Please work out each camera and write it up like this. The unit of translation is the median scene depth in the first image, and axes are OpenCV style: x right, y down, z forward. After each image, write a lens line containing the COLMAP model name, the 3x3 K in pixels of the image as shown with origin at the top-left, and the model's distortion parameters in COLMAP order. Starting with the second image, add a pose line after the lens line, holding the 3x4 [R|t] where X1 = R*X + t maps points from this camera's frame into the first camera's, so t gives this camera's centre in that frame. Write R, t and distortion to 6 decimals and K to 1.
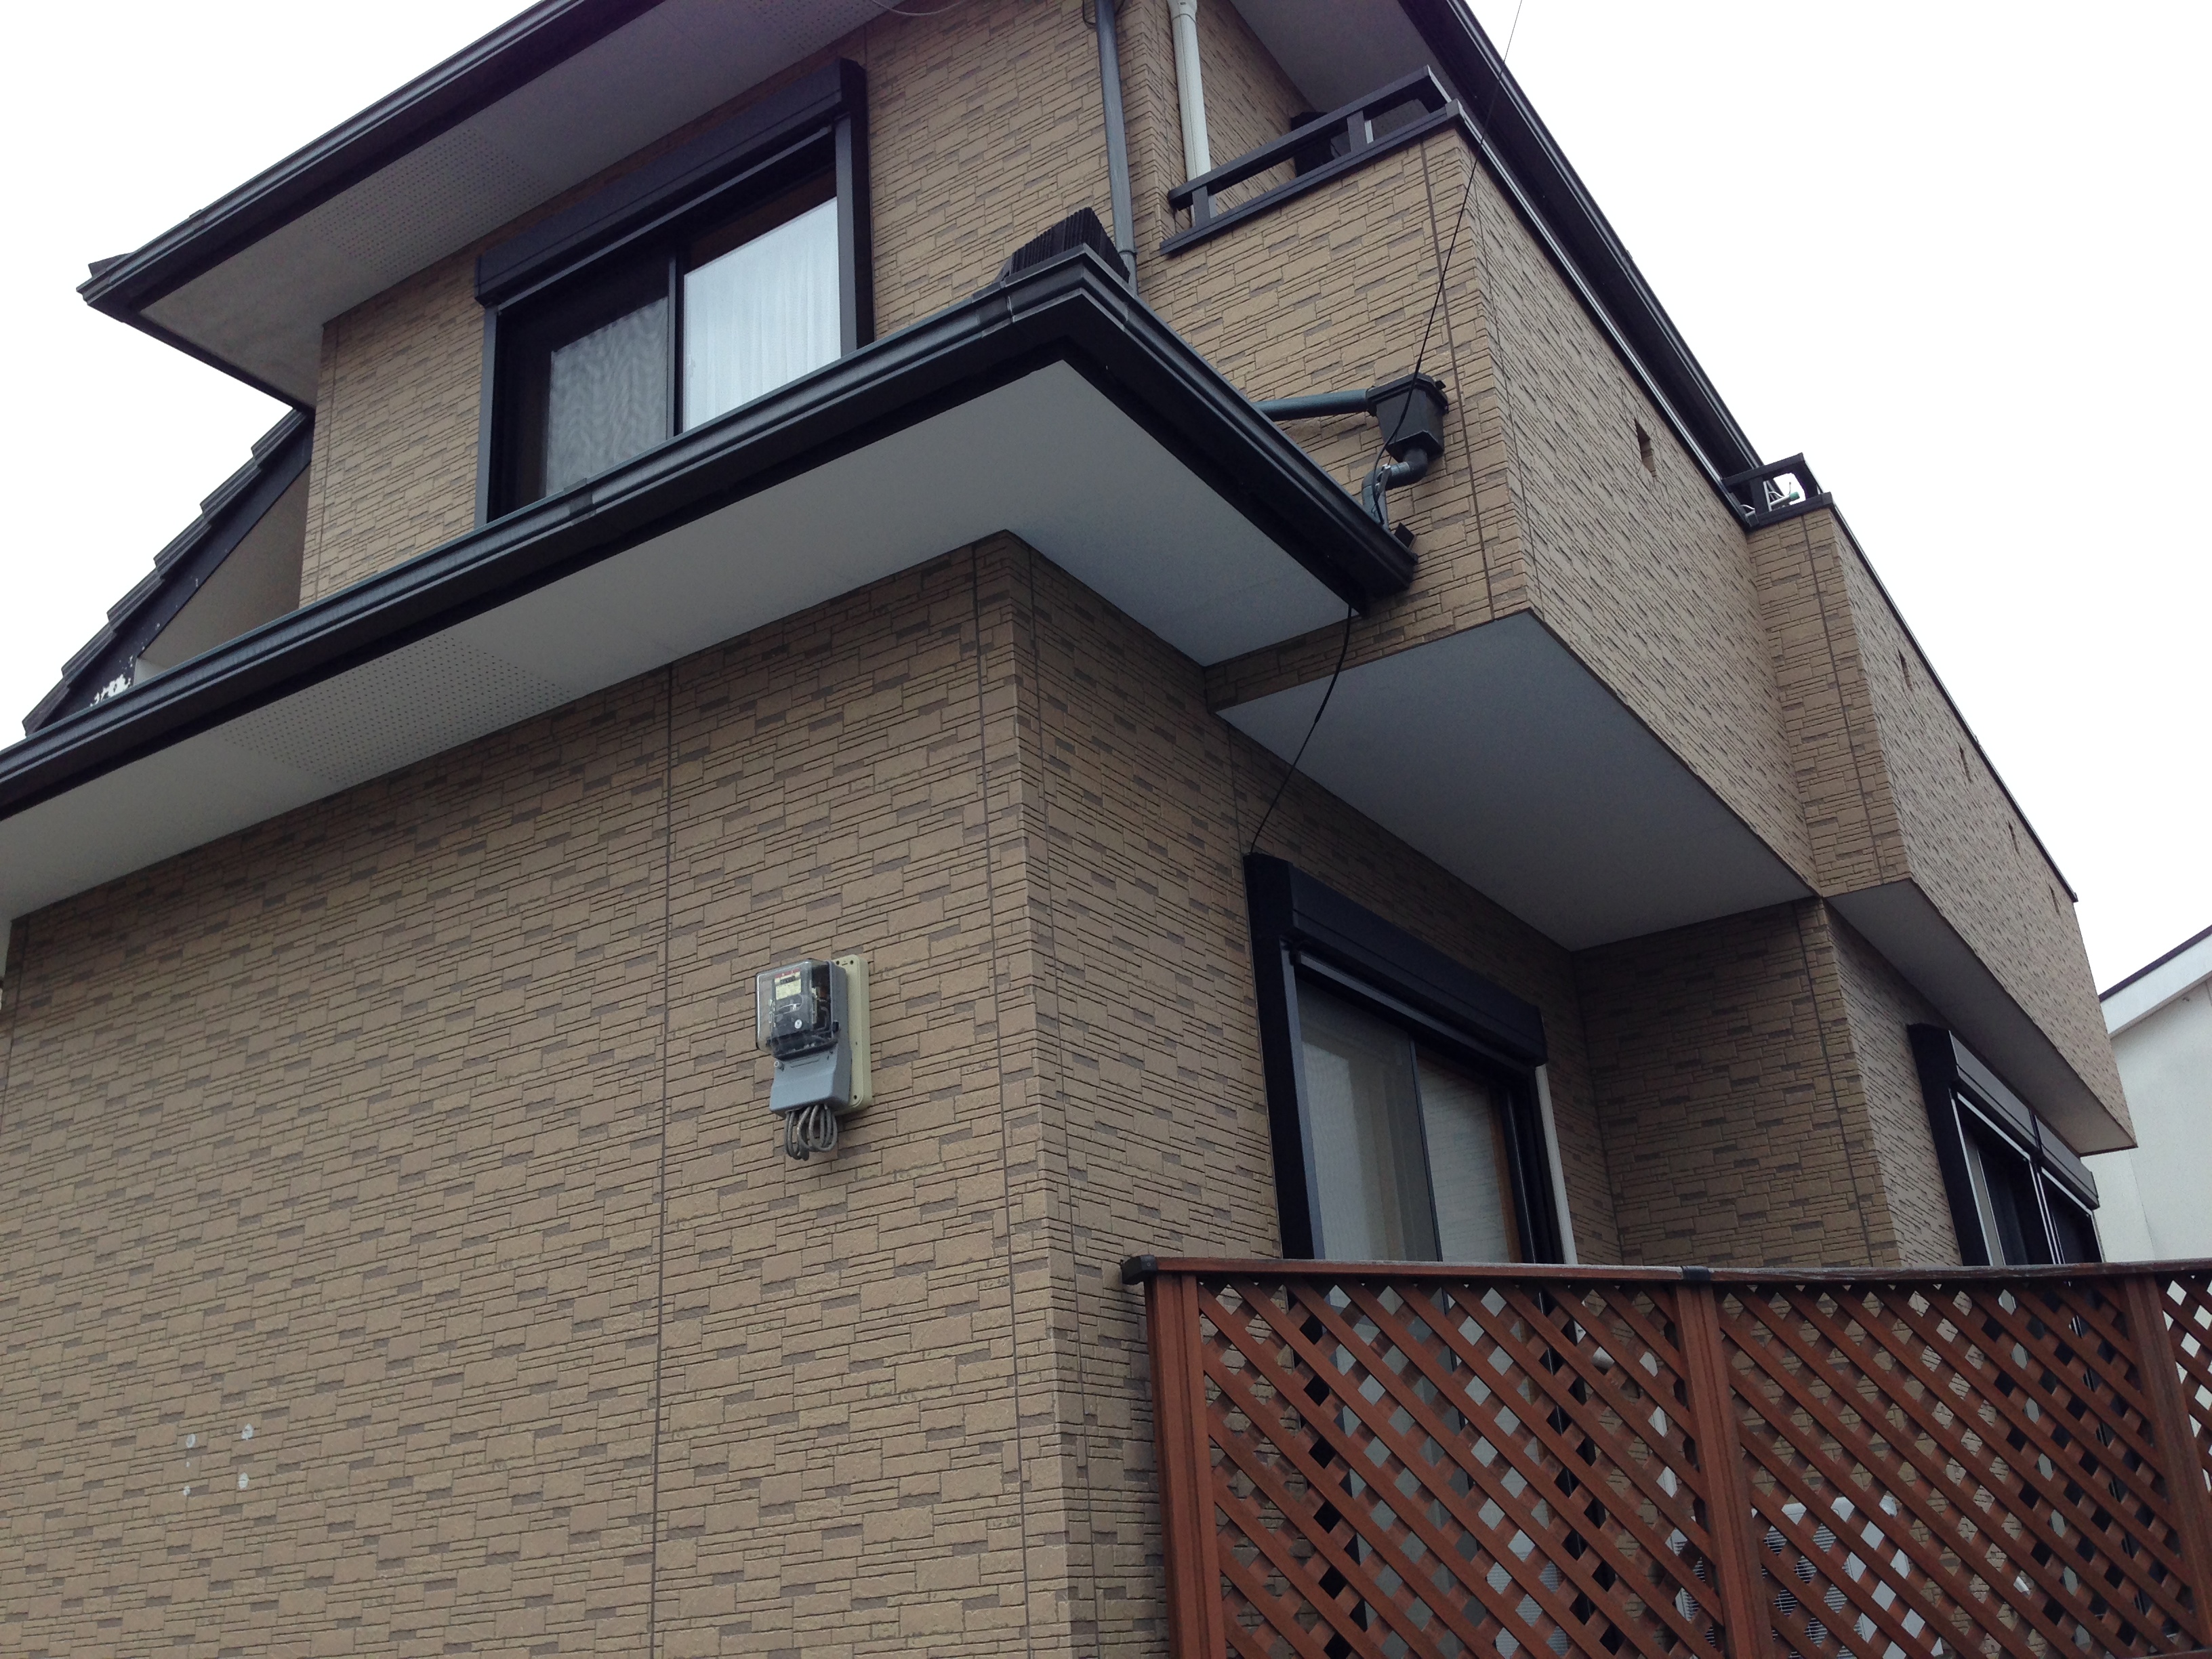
lens RADIAL K [[2042.4, 0, 1099.0], [0, 2042.4, 852.9], [0, 0, 1]] dist [0.138777, -0.257015]
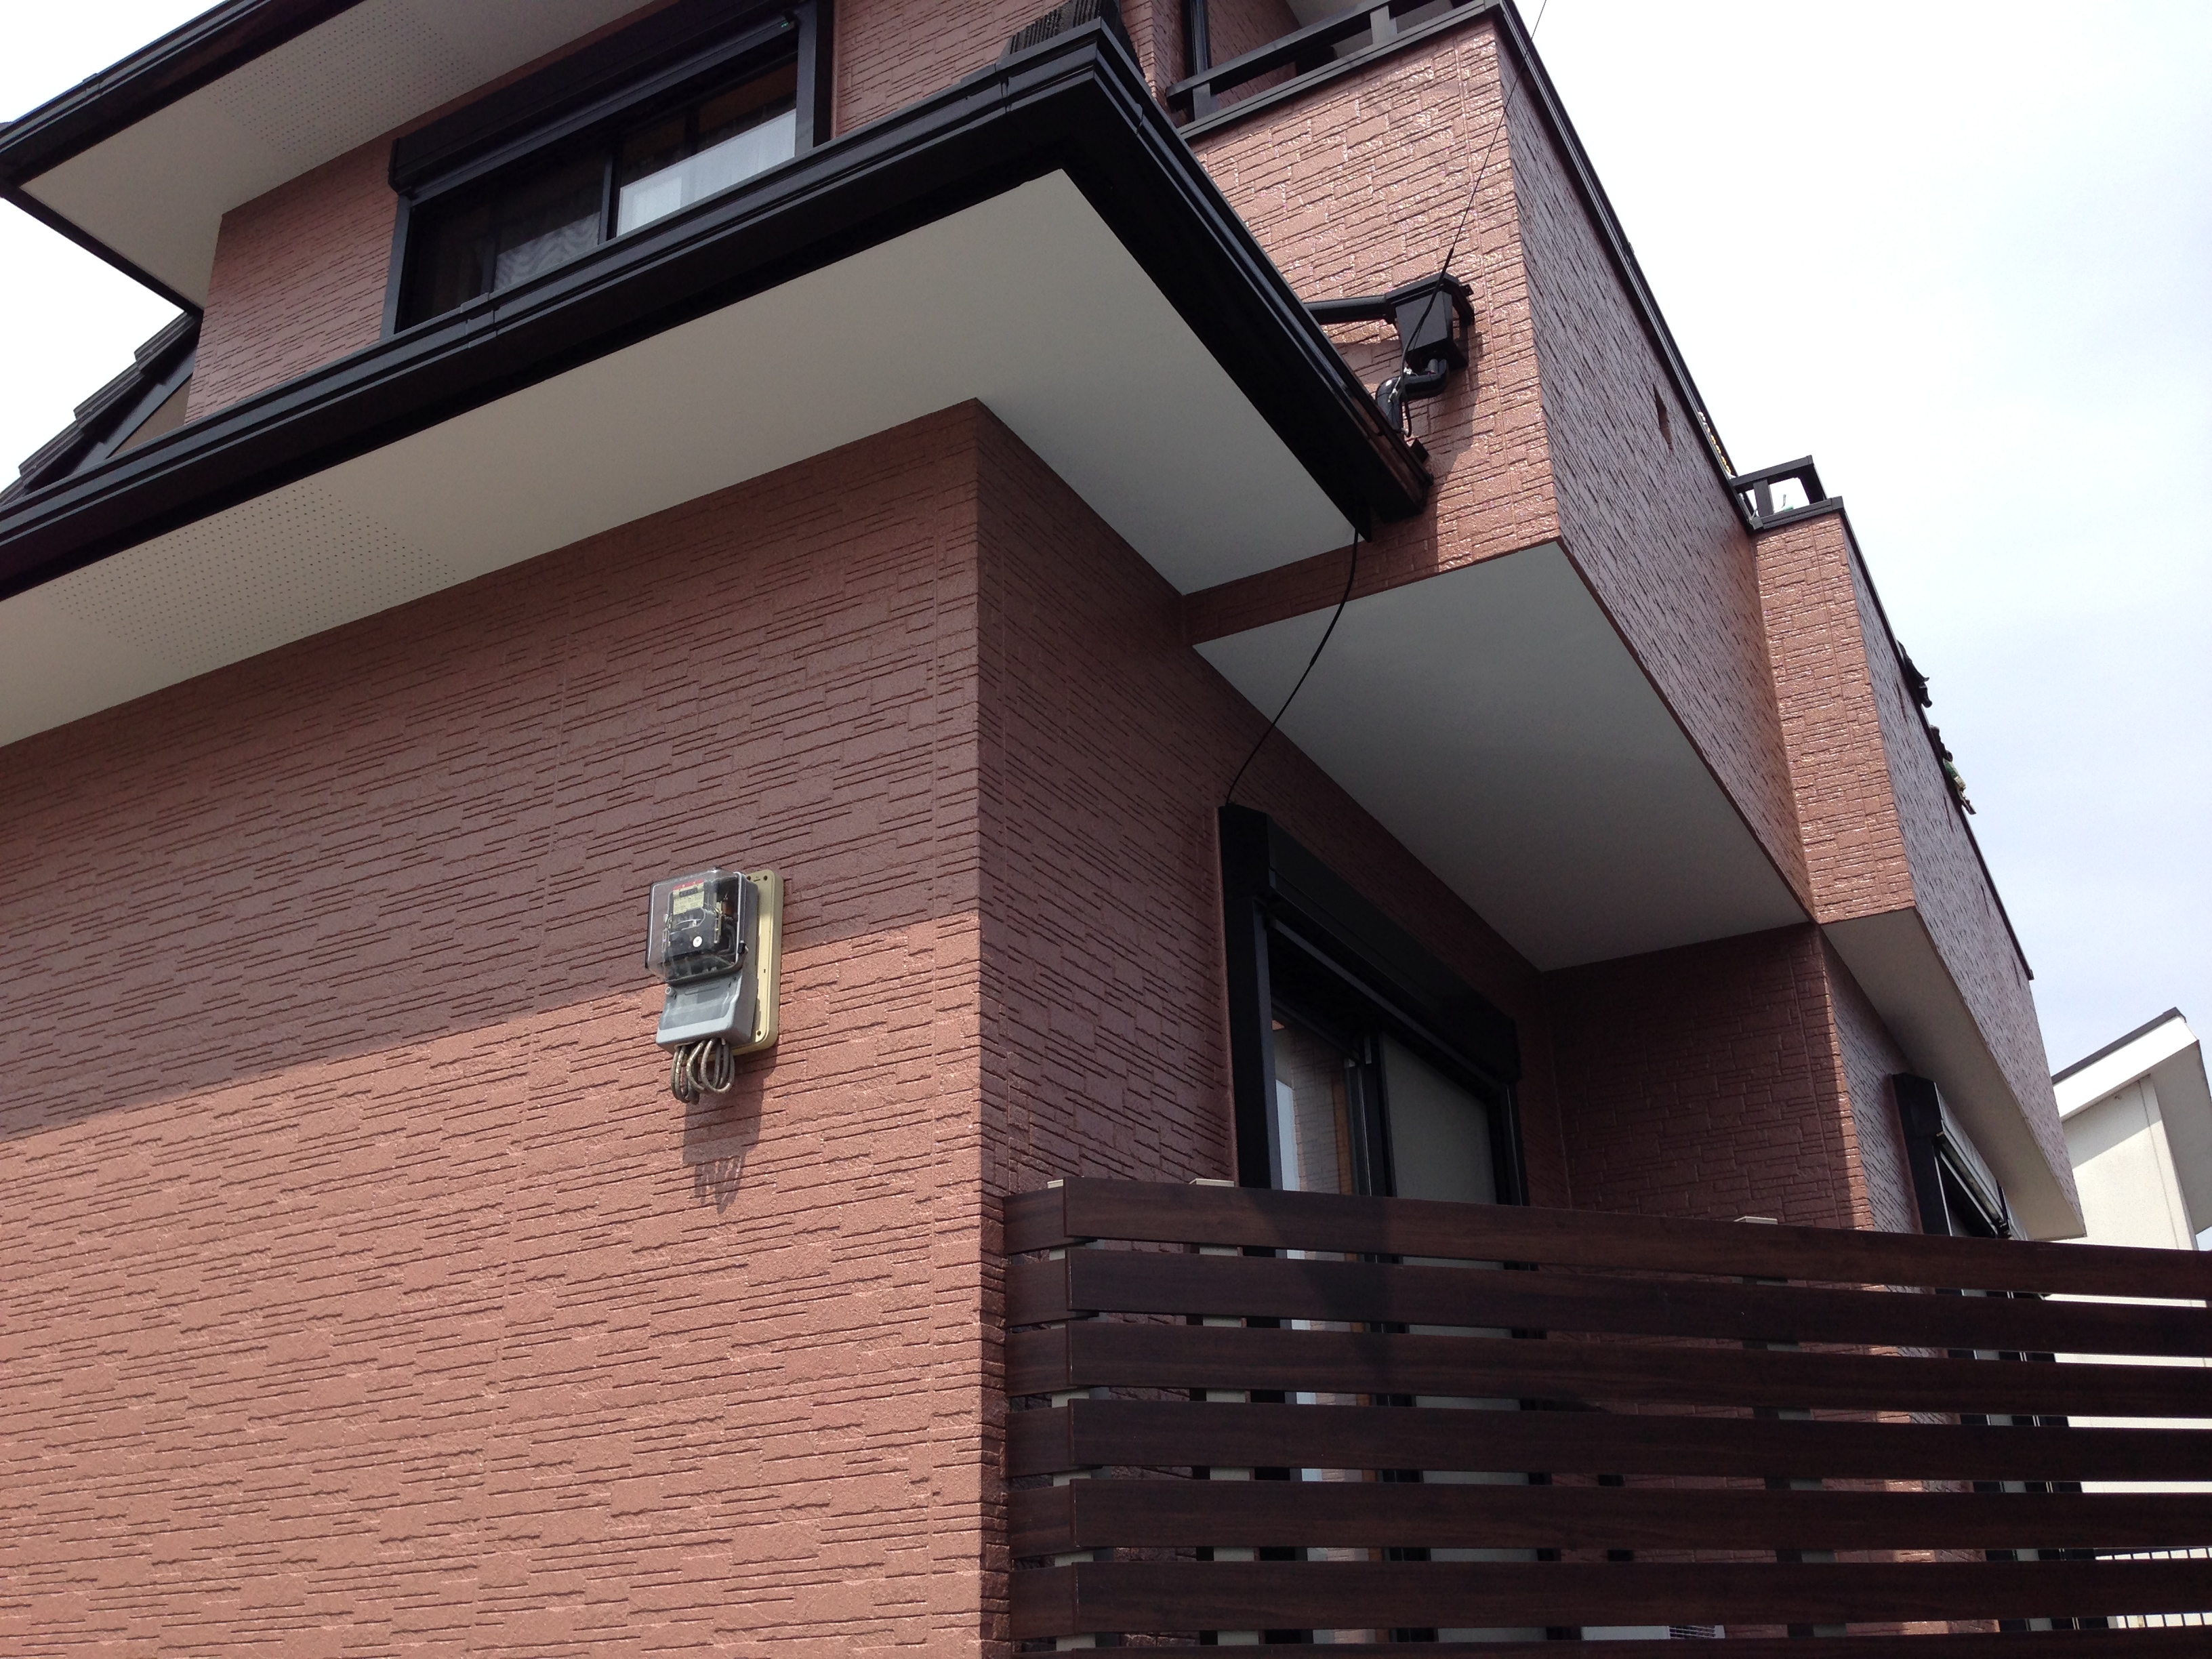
lens RADIAL K [[2042.4, 0, 1099.0], [0, 2042.4, 852.9], [0, 0, 1]] dist [0.138777, -0.257015]
pose [[0.997124, 0.061639, 0.044096, -0.019200], [-0.060048, 0.997527, -0.036528, 0.061935], [-0.046238, 0.033775, 0.998359, 0.132633]]
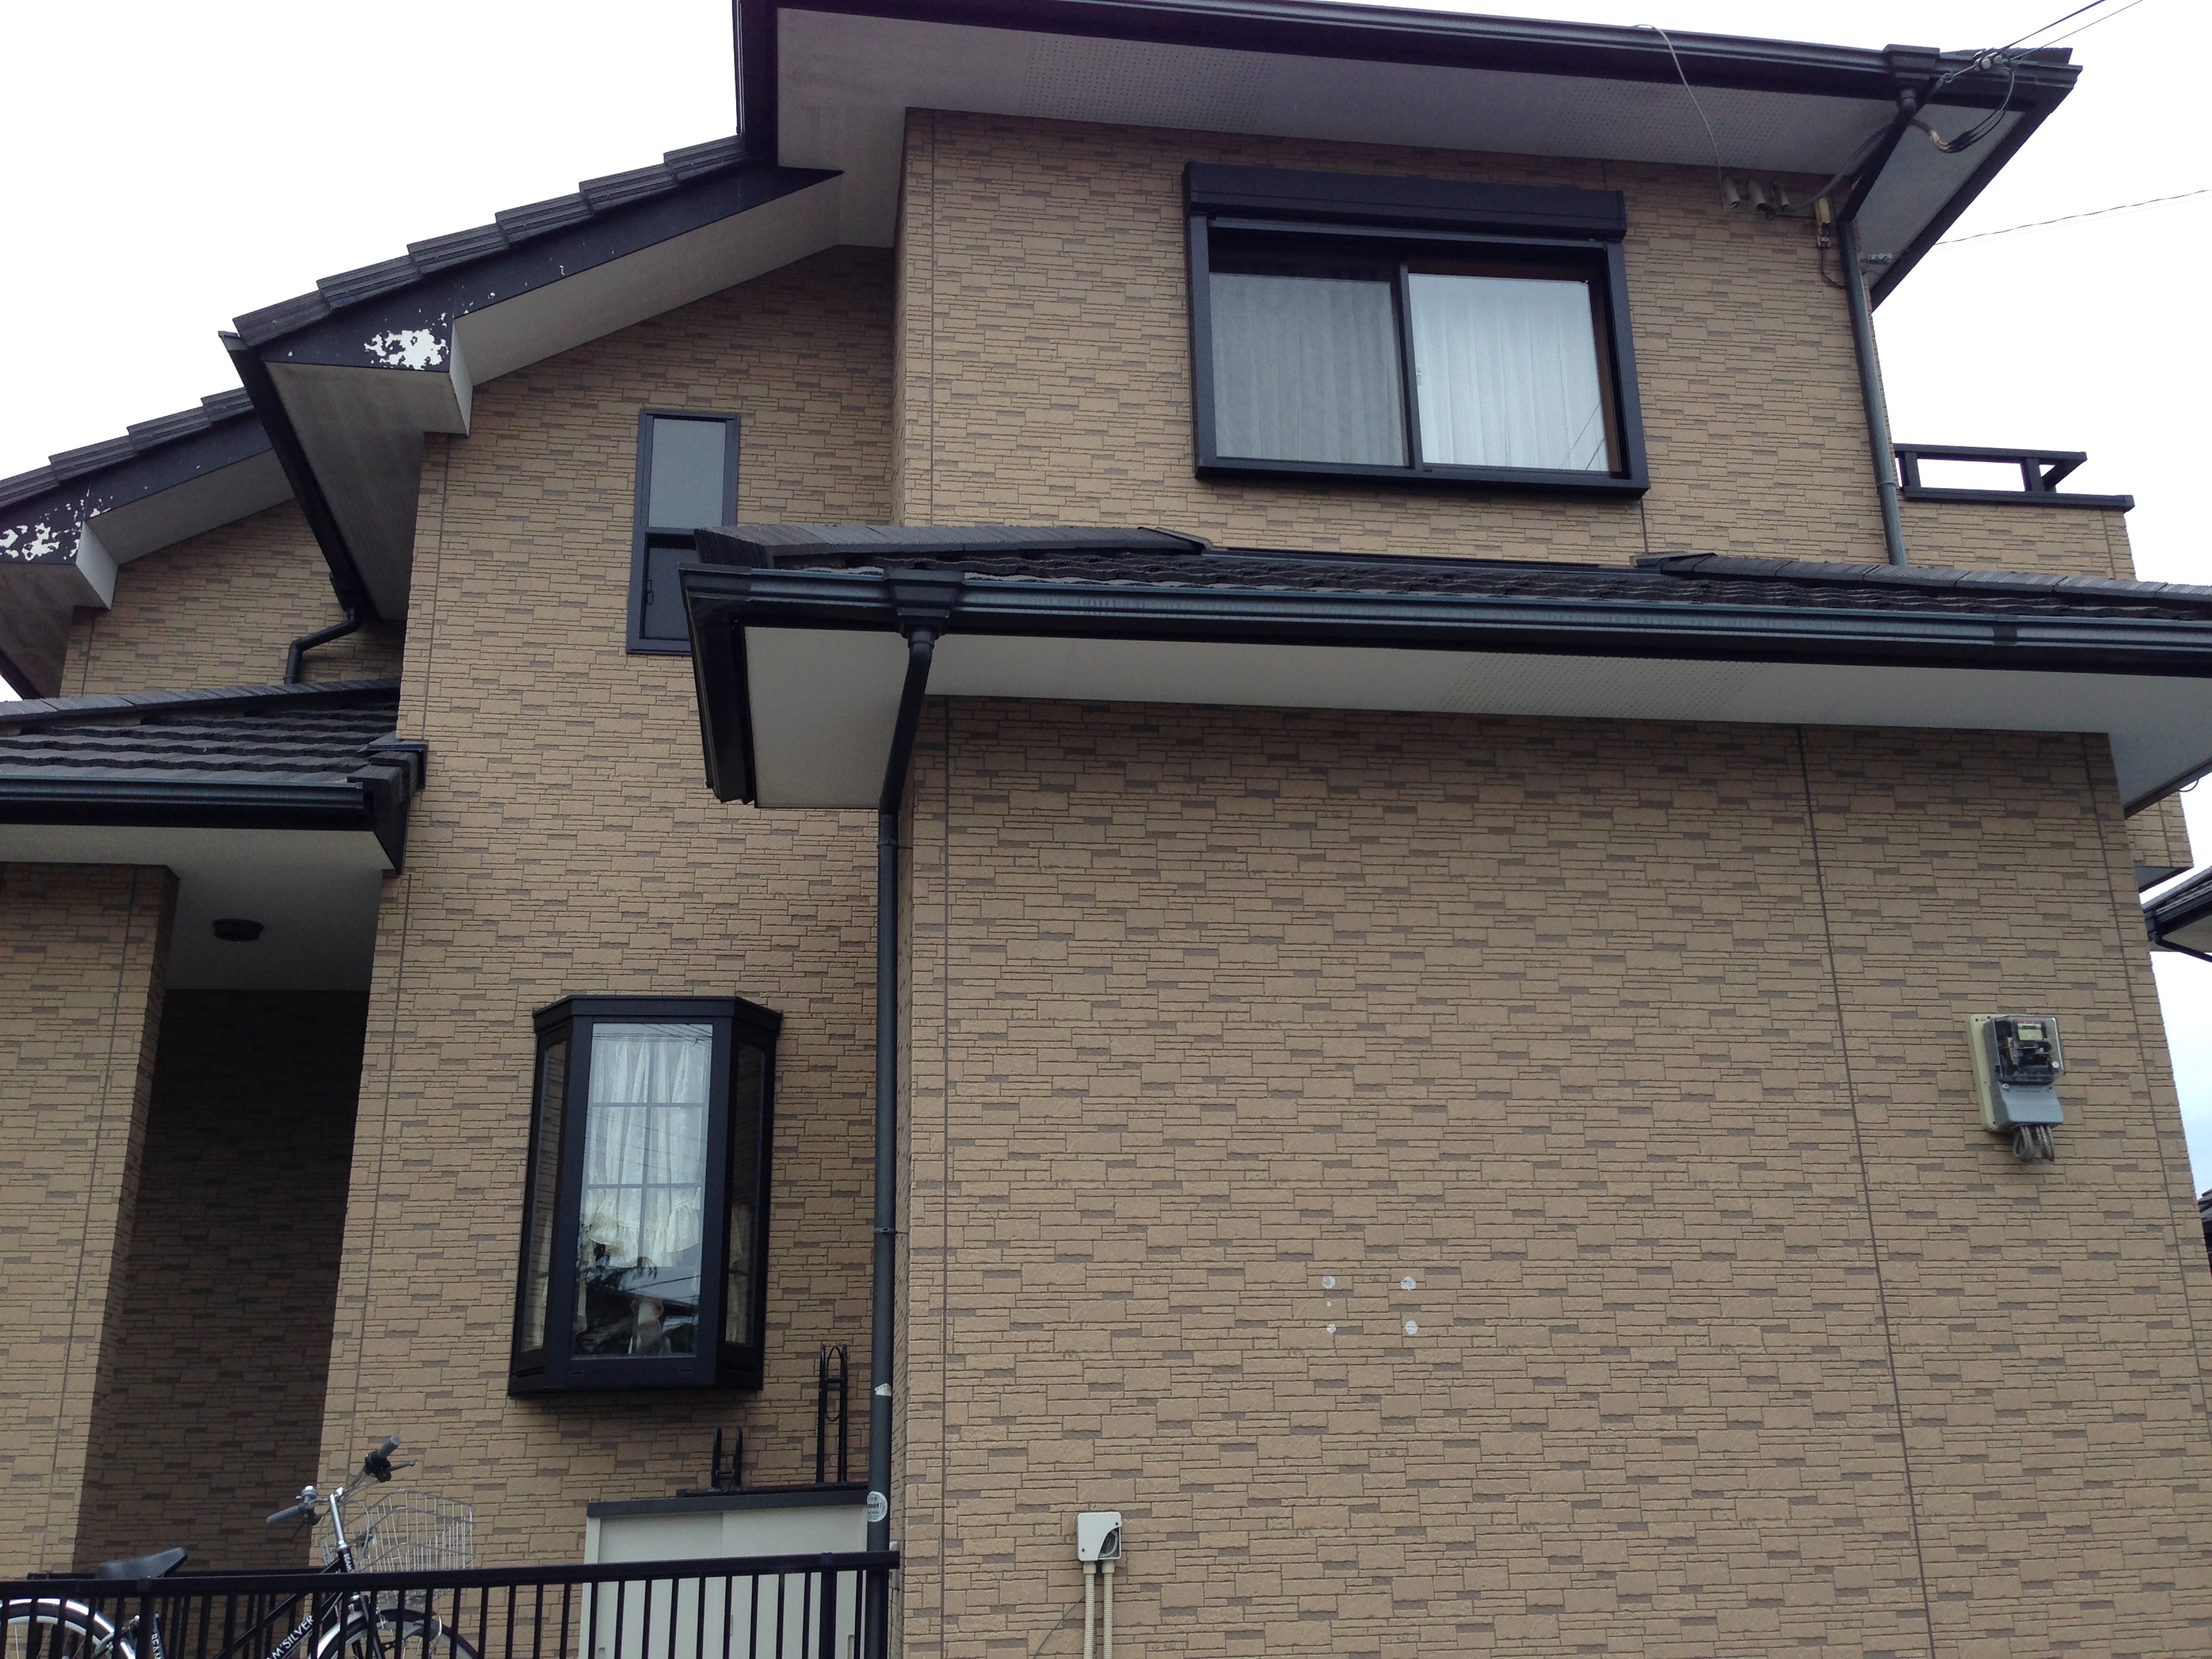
lens RADIAL K [[2058.8, 0, 1112.9], [0, 2058.8, 818.5], [0, 0, 1]] dist [0.156484, -0.301508]
pose [[0.754118, 0.258379, 0.603777, -1.364903], [-0.266957, 0.960576, -0.077637, 0.183380], [-0.600033, -0.102635, 0.793364, 0.265715]]
